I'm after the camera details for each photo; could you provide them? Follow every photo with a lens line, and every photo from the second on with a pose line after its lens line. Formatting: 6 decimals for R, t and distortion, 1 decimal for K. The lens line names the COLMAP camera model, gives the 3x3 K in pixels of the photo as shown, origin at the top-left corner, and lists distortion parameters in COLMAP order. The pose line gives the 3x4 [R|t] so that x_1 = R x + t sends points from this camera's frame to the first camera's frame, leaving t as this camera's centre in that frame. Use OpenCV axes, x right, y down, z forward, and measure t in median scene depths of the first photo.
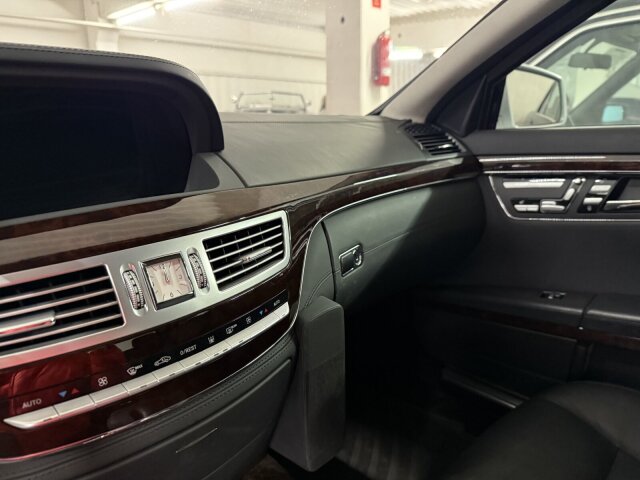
lens RADIAL K [[446.0, 0, 320.0], [0, 446.0, 240.0], [0, 0, 1]] dist [0.061021, -0.004686]
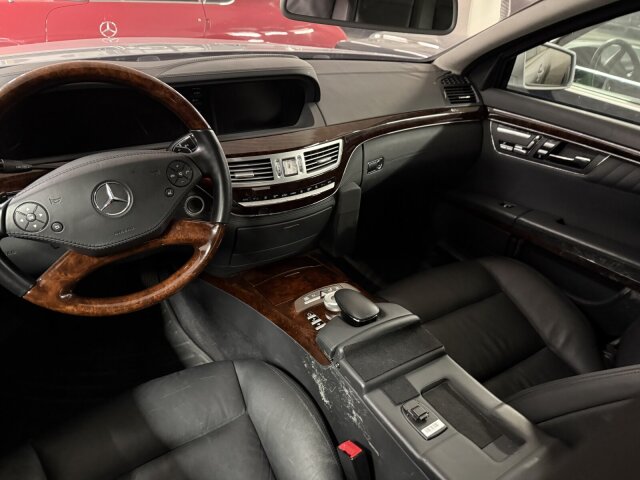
lens RADIAL K [[446.0, 0, 320.0], [0, 446.0, 240.0], [0, 0, 1]] dist [0.061021, -0.004686]
pose [[0.965479, 0.209442, -0.154866, 0.235846], [-0.155567, 0.940500, 0.302092, -0.228158], [0.208923, -0.267571, 0.940615, -1.089053]]
